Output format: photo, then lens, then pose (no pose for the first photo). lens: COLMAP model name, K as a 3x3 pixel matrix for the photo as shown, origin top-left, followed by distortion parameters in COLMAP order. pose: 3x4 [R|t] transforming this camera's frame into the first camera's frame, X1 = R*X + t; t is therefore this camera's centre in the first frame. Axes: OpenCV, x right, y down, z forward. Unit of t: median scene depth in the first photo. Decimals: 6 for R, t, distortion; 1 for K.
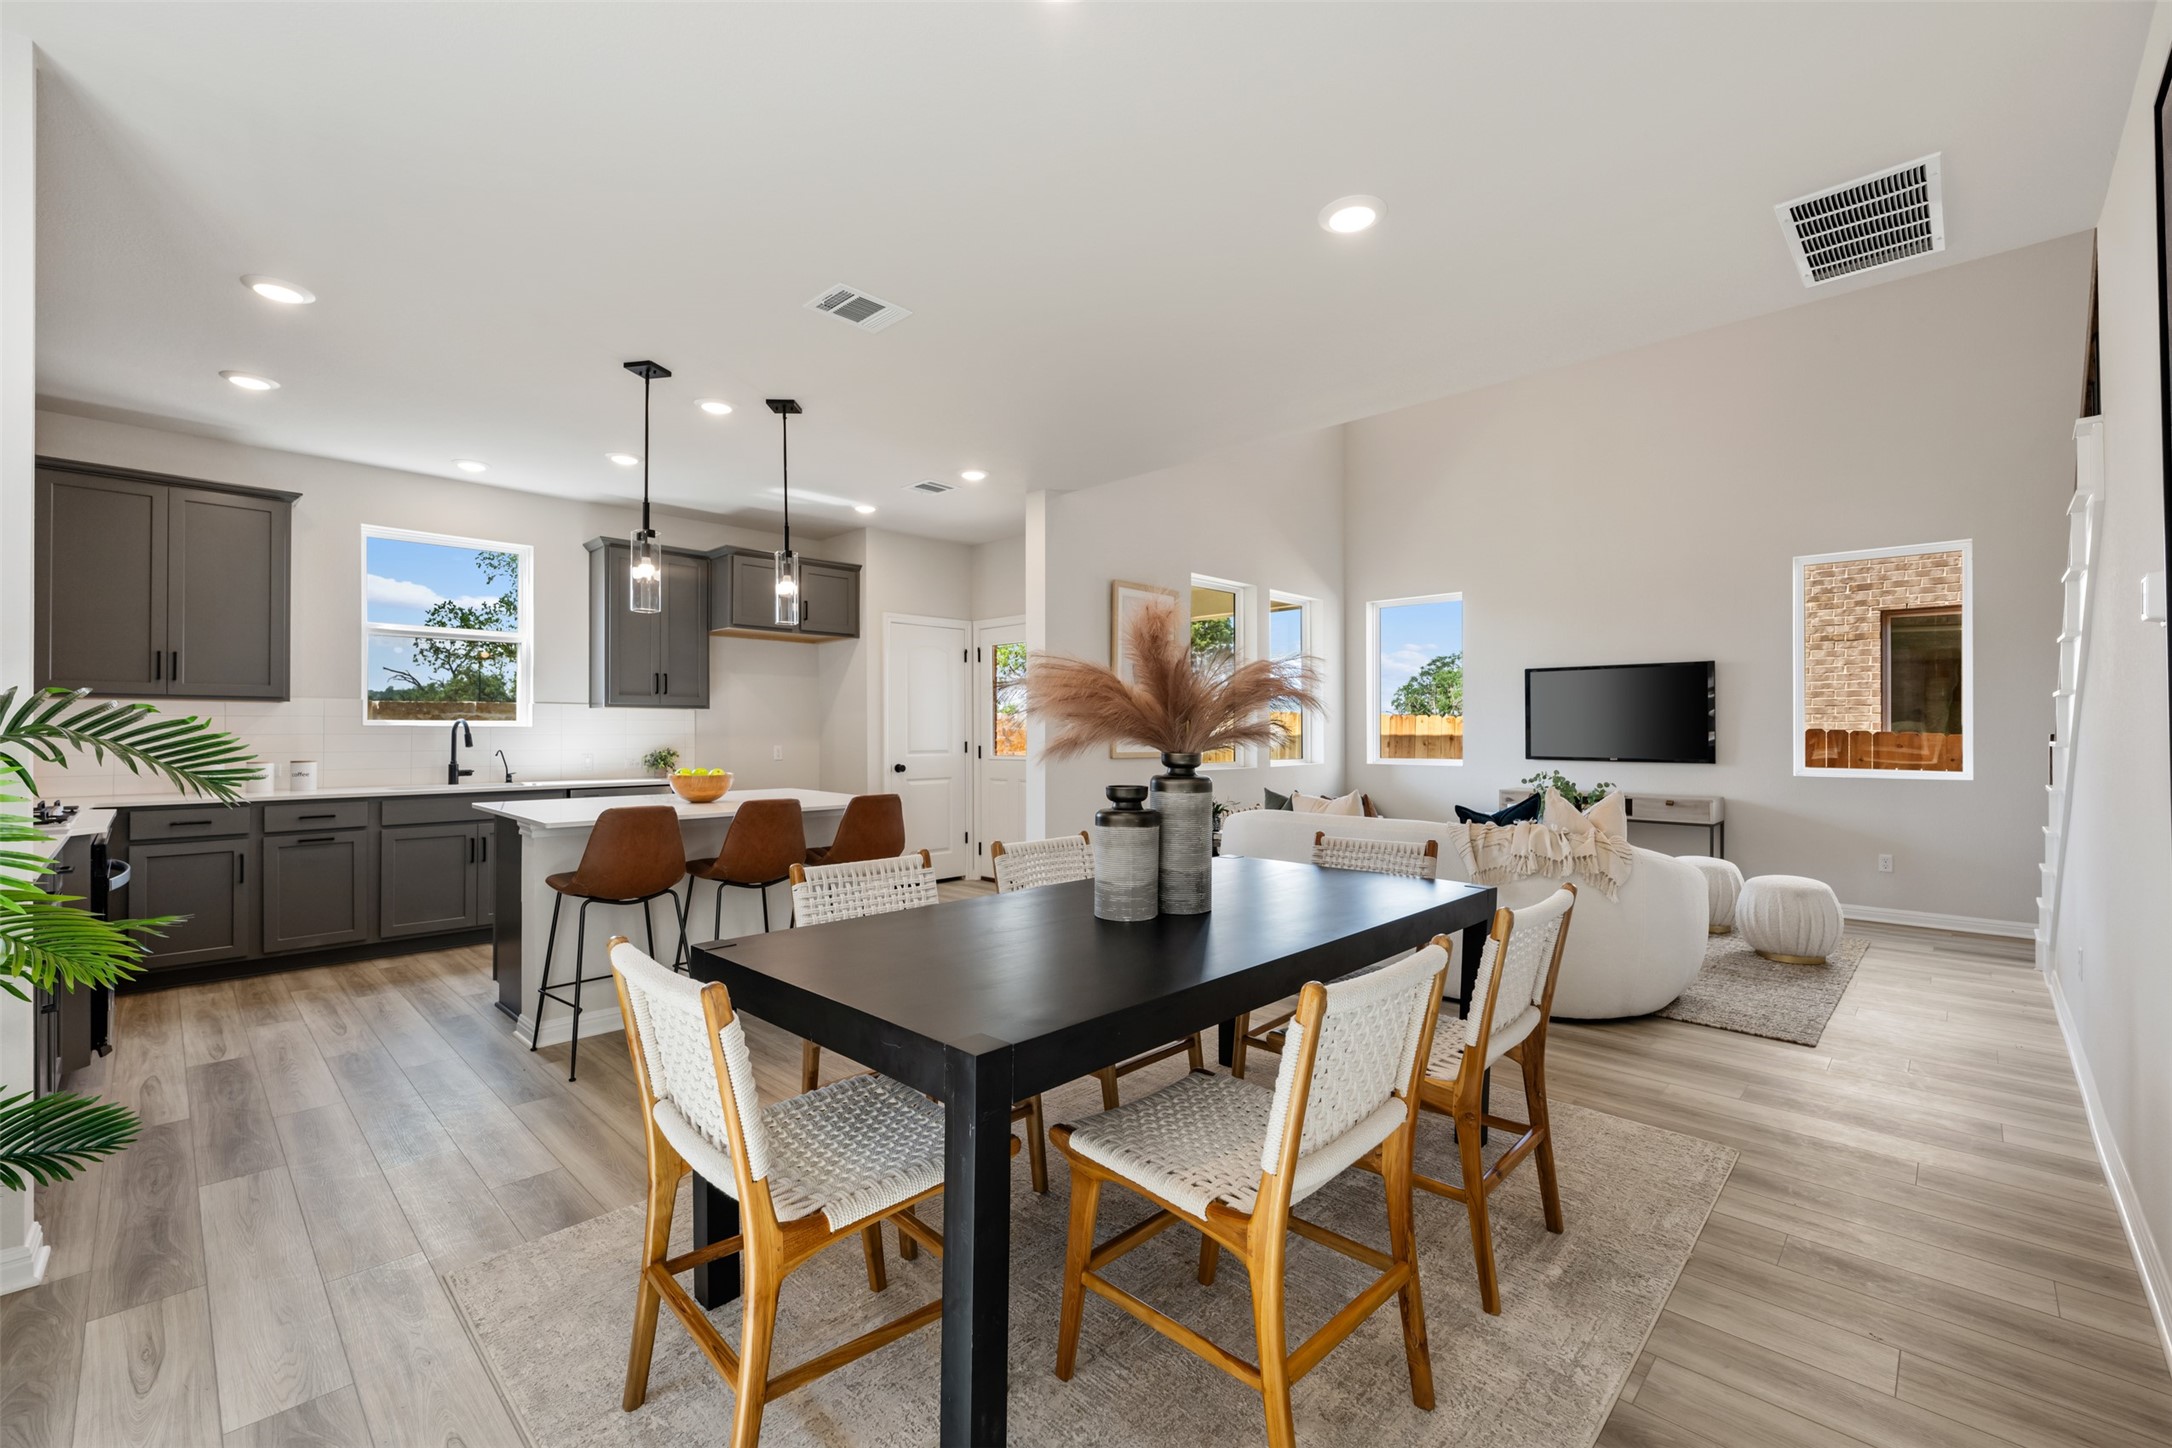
lens RADIAL K [[924.1, 0, 1099.4], [0, 924.1, 723.4], [0, 0, 1]] dist [-0.001862, 0.000952]
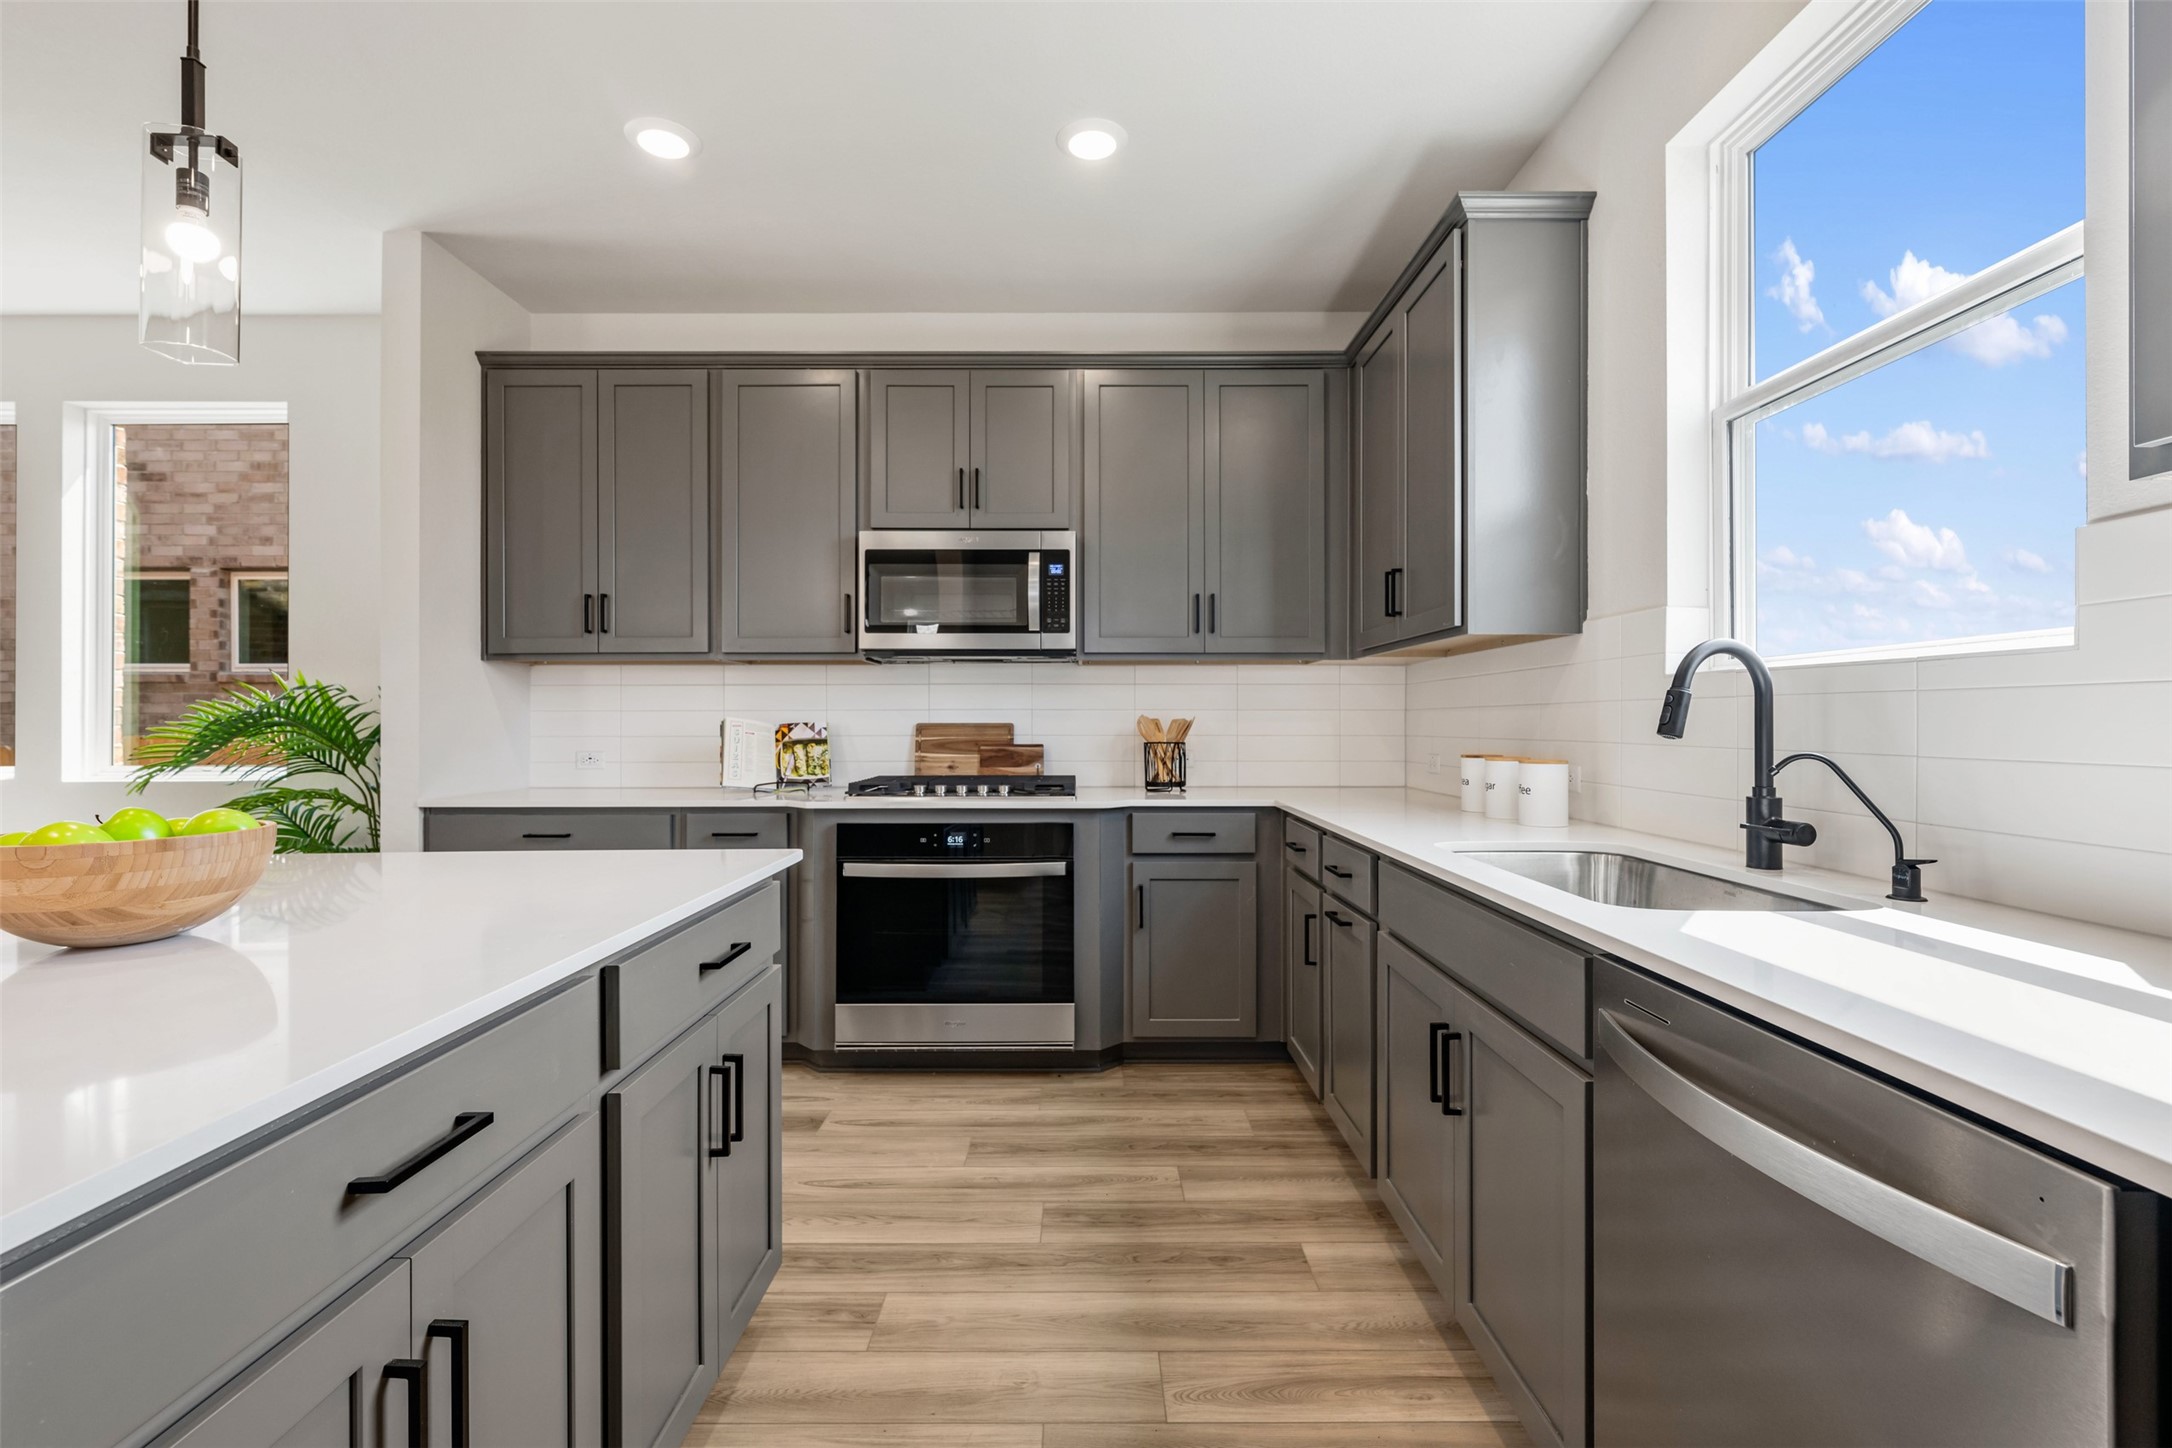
lens RADIAL K [[924.1, 0, 1079.6], [0, 924.1, 716.0], [0, 0, 1]] dist [-0.001862, 0.000952]
pose [[-0.716647, -0.003698, -0.697426, -0.308558], [0.006878, 0.999900, -0.012368, 0.018473], [0.697402, -0.013660, -0.716550, 0.940205]]
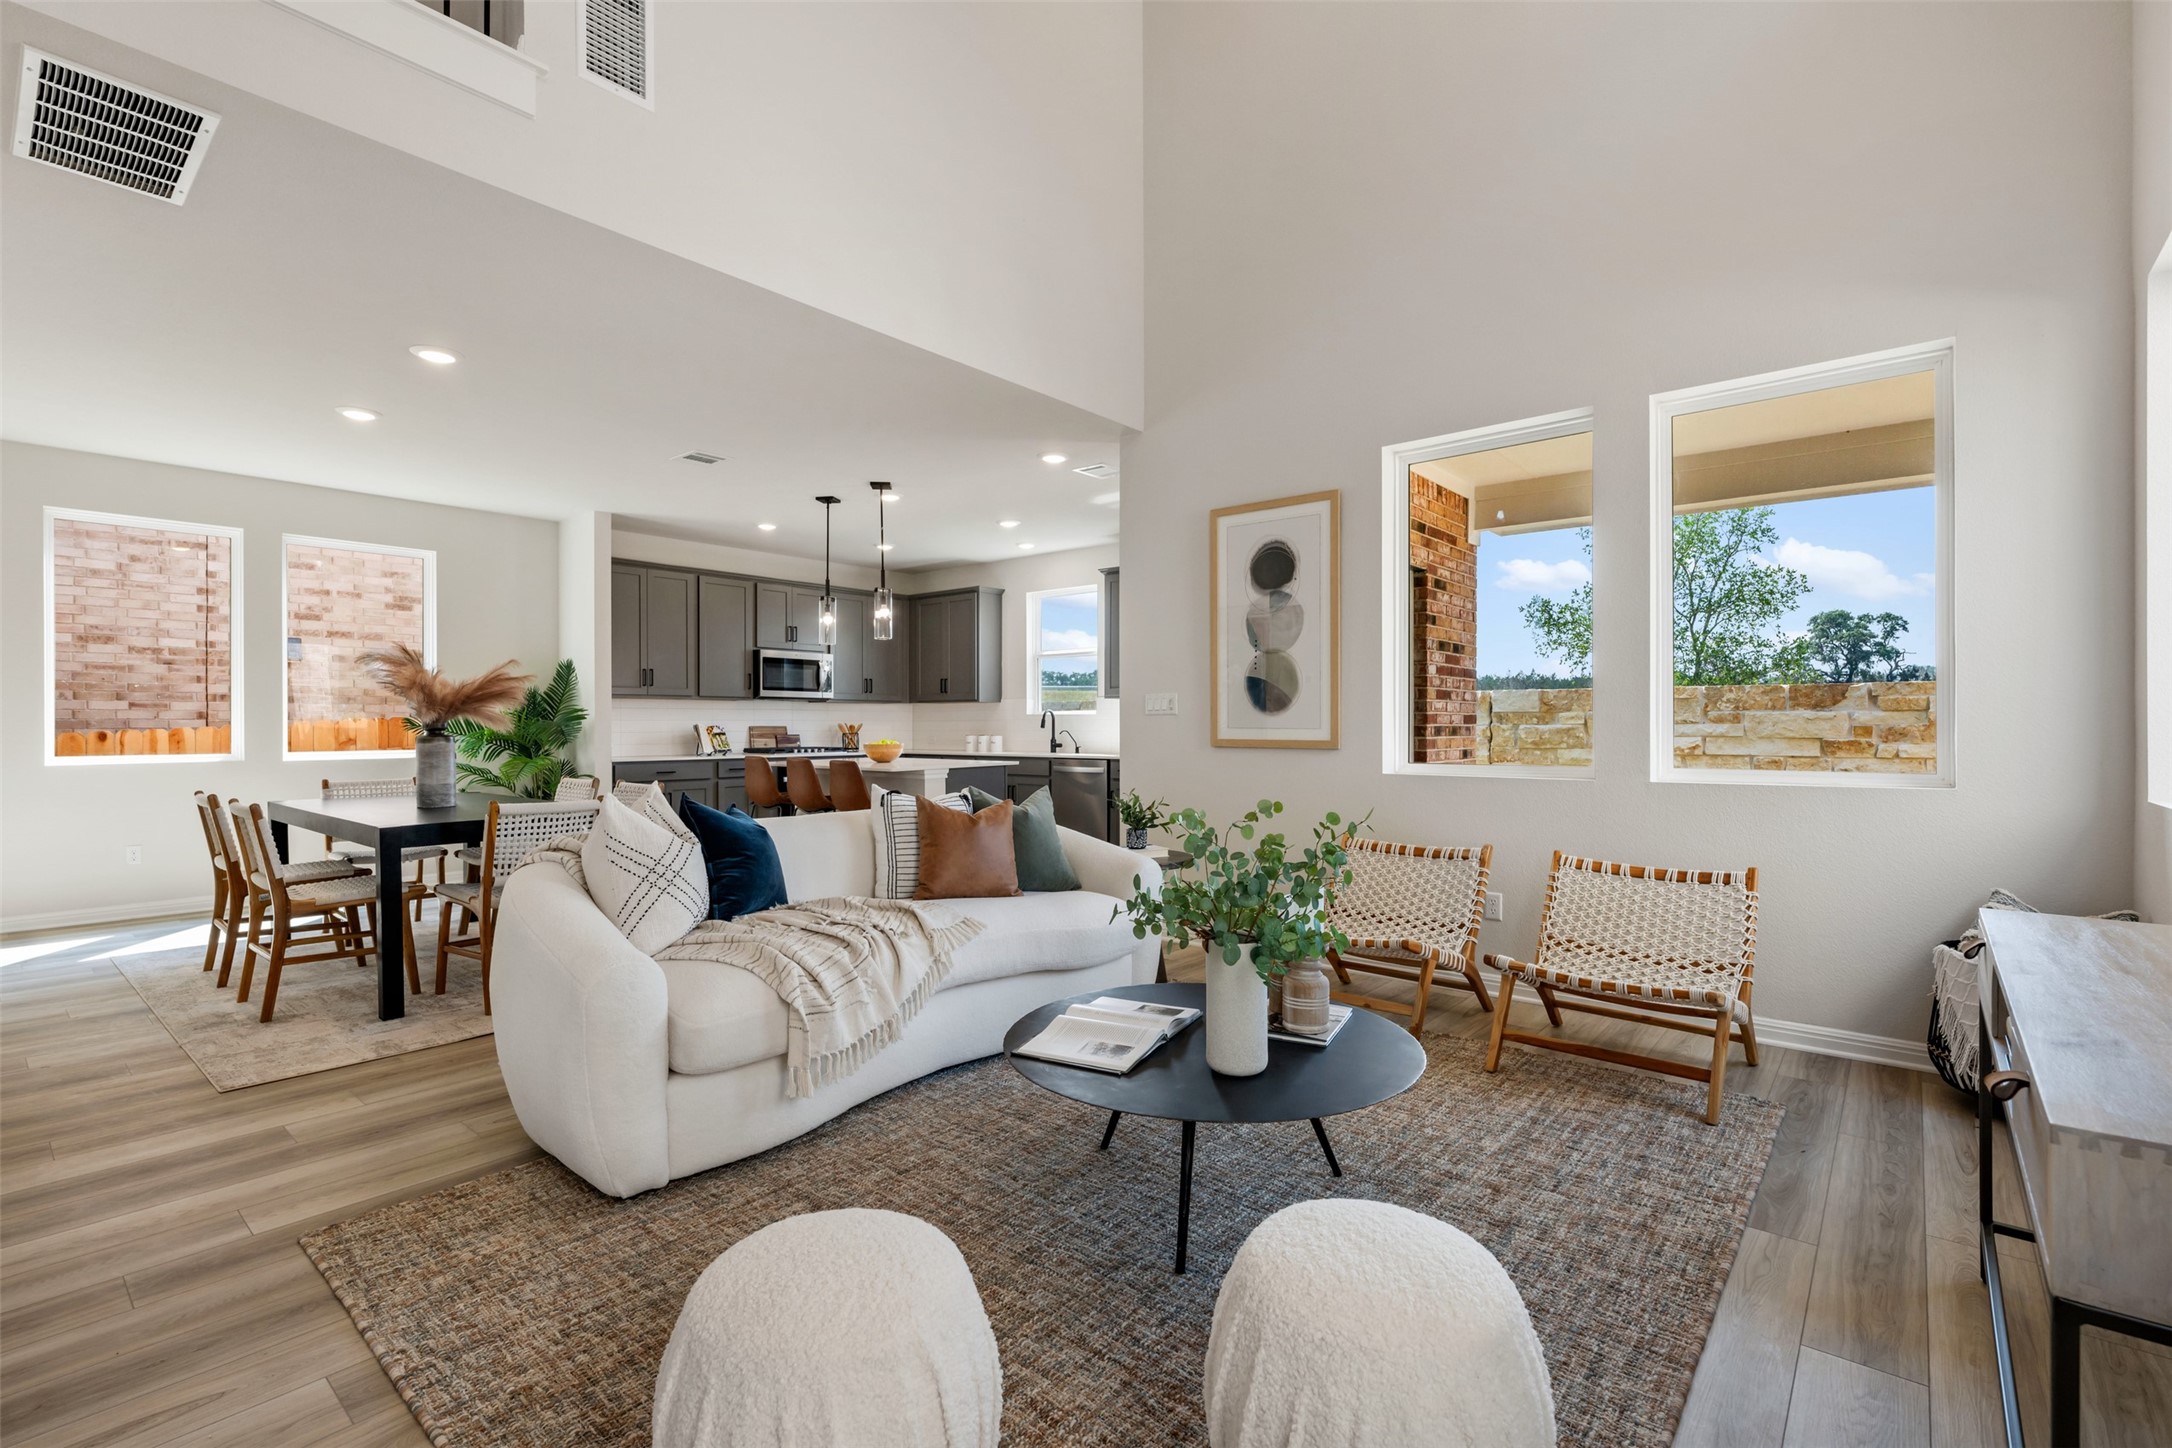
lens RADIAL K [[975.7, 0, 1056.3], [0, 975.7, 725.3], [0, 0, 1]] dist [-0.000192, -0.000505]
pose [[0.036923, -0.000828, -0.999318, 0.815083], [0.011293, 0.999936, -0.000412, 0.019678], [0.999254, -0.011270, 0.036930, 0.845578]]
